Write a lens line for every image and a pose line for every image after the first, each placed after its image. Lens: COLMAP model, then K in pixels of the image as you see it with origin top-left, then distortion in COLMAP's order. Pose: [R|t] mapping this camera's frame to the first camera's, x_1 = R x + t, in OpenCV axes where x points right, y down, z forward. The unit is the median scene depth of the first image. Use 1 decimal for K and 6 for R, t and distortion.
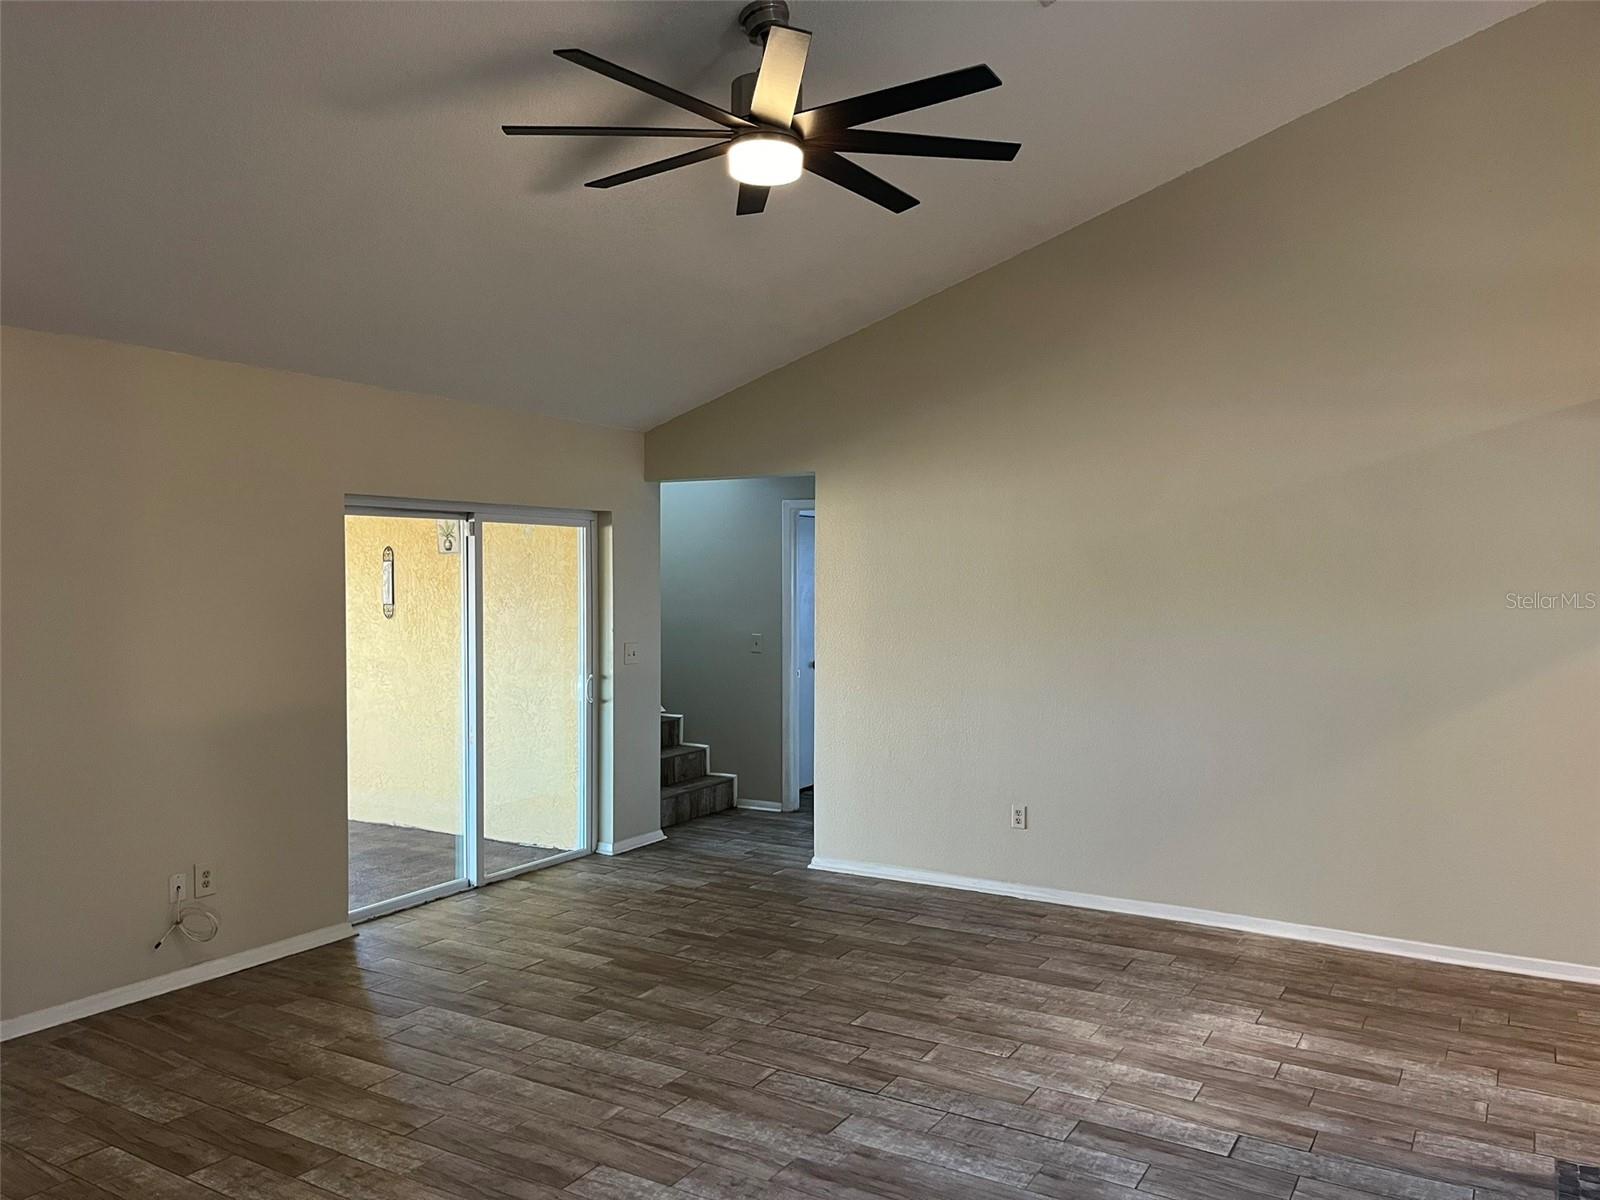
lens RADIAL K [[1207.5, 0, 800.0], [0, 1207.5, 598.2], [0, 0, 1]] dist [0.063613, -0.087155]
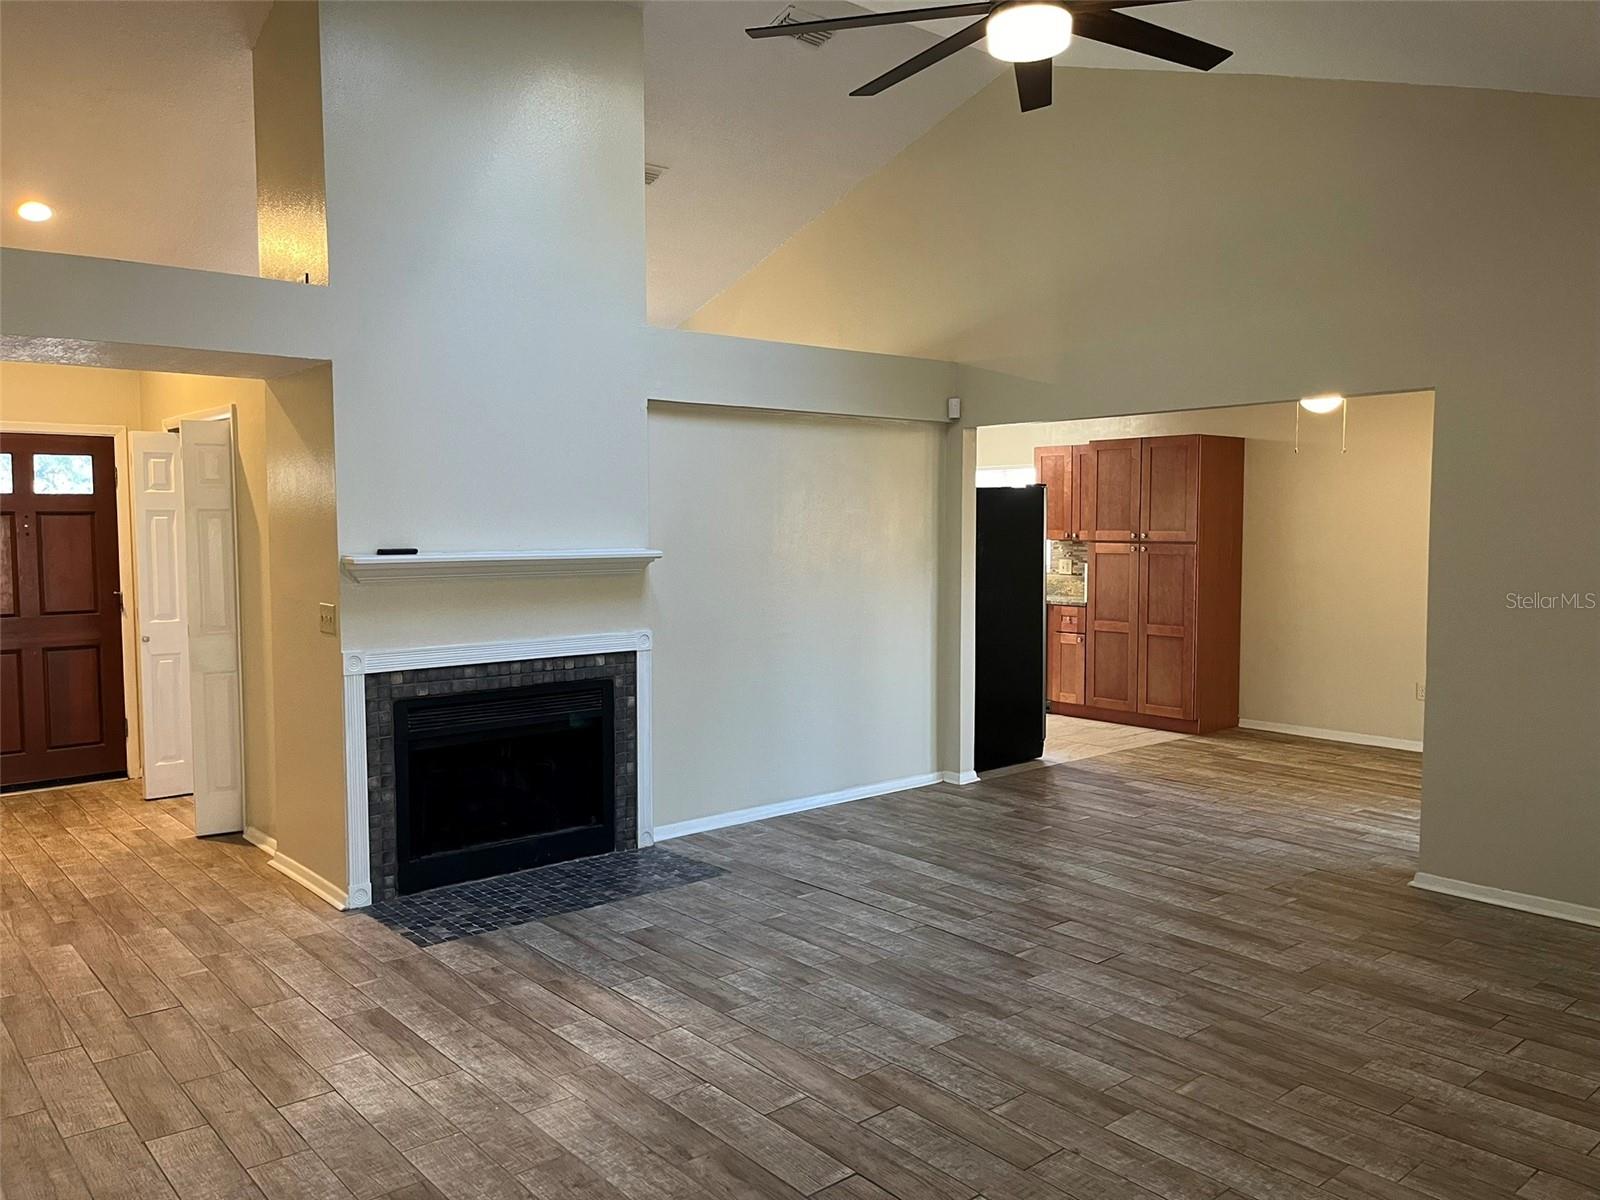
lens RADIAL K [[1207.5, 0, 802.0], [0, 1207.5, 595.7], [0, 0, 1]] dist [0.063613, -0.087155]
pose [[-0.947756, -0.020014, 0.318367, -0.149505], [0.006988, 0.996488, 0.083446, -0.020114], [-0.318919, 0.081312, -0.944288, 1.759317]]
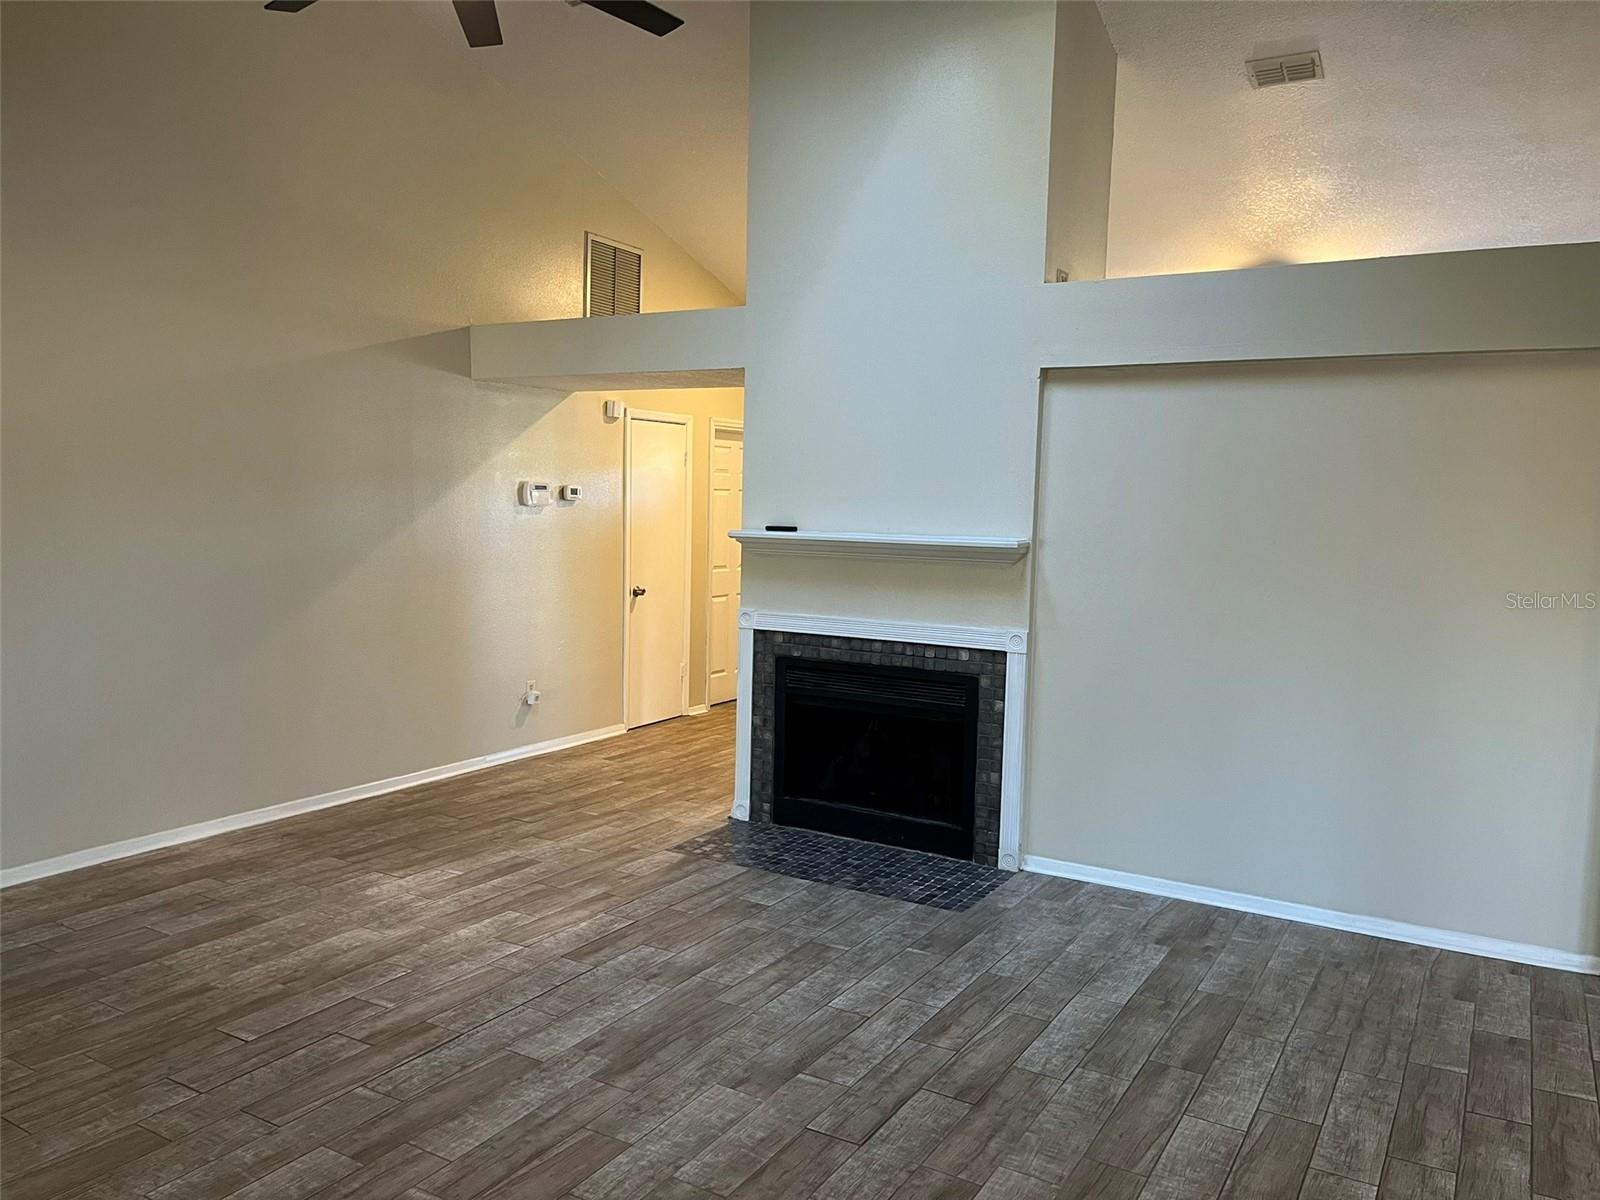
lens RADIAL K [[1207.5, 0, 791.1], [0, 1207.5, 594.7], [0, 0, 1]] dist [0.063613, -0.087155]
pose [[-0.005330, -0.083772, 0.996471, -0.794259], [-0.001570, 0.996484, 0.083765, -0.006061], [-0.999985, -0.001118, -0.005442, 0.713374]]
